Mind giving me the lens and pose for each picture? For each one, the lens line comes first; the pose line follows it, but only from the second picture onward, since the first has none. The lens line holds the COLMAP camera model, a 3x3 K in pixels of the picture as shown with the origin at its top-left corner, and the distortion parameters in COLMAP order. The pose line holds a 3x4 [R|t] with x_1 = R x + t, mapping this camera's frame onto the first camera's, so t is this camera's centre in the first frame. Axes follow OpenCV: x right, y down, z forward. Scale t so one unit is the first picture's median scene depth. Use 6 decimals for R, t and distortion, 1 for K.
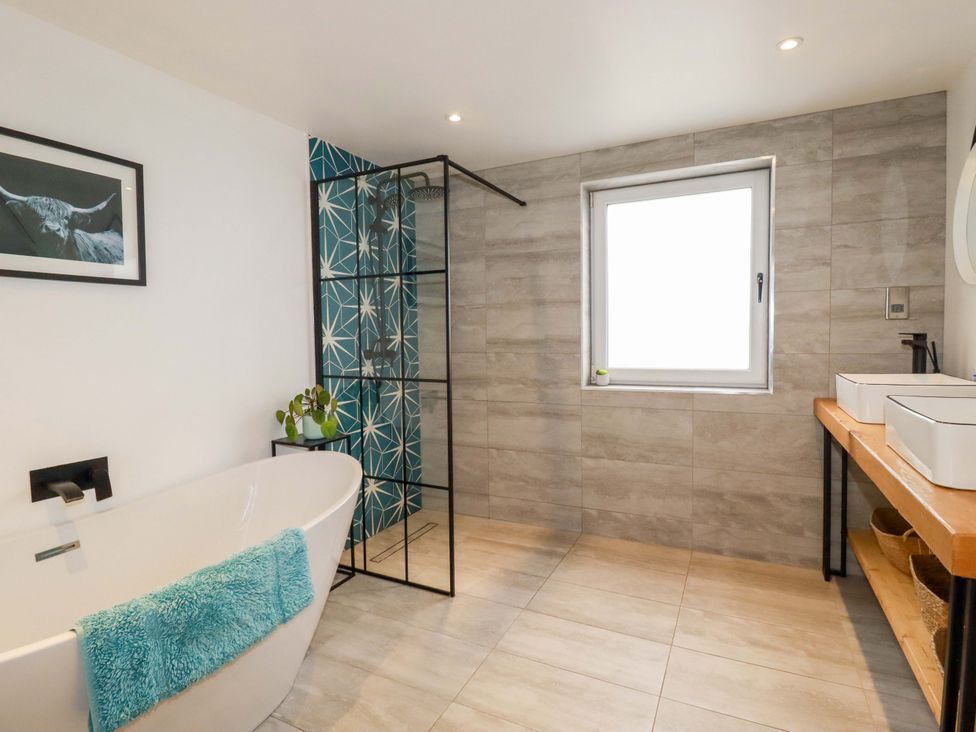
lens RADIAL K [[521.9, 0, 488.0], [0, 521.9, 366.0], [0, 0, 1]] dist [-0.002081, -0.016999]
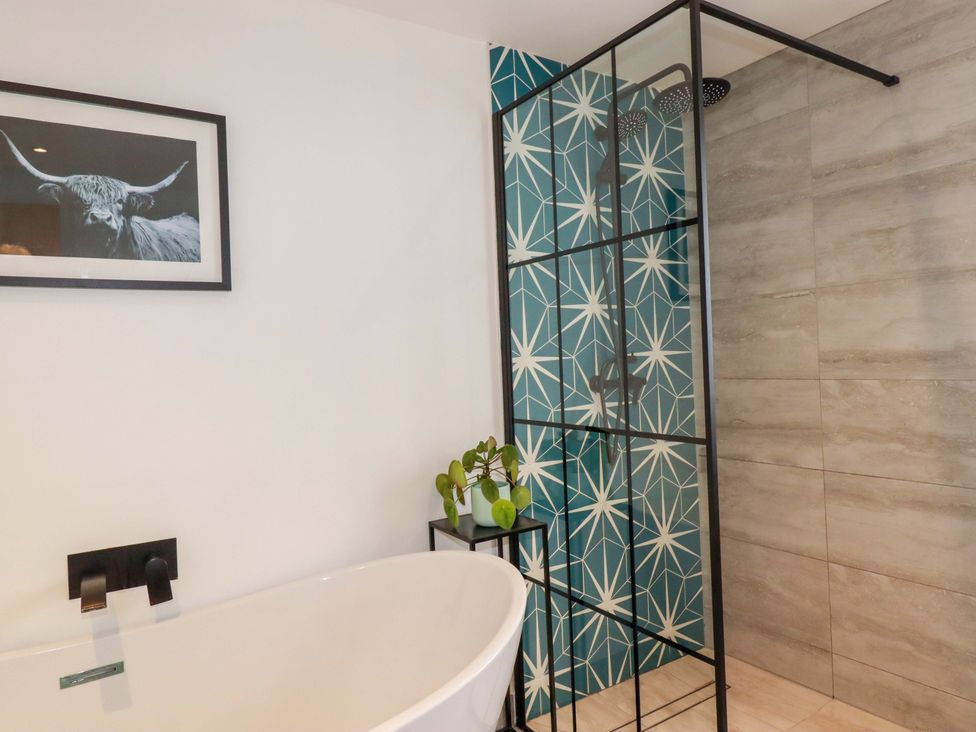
lens RADIAL K [[642.4, 0, 486.5], [0, 642.4, 361.3], [0, 0, 1]] dist [-0.000918, -0.004104]
pose [[0.860296, -0.021603, -0.509337, 0.045827], [-0.001549, 0.998986, -0.044987, -0.016363], [0.509793, 0.039491, 0.859390, 0.322813]]
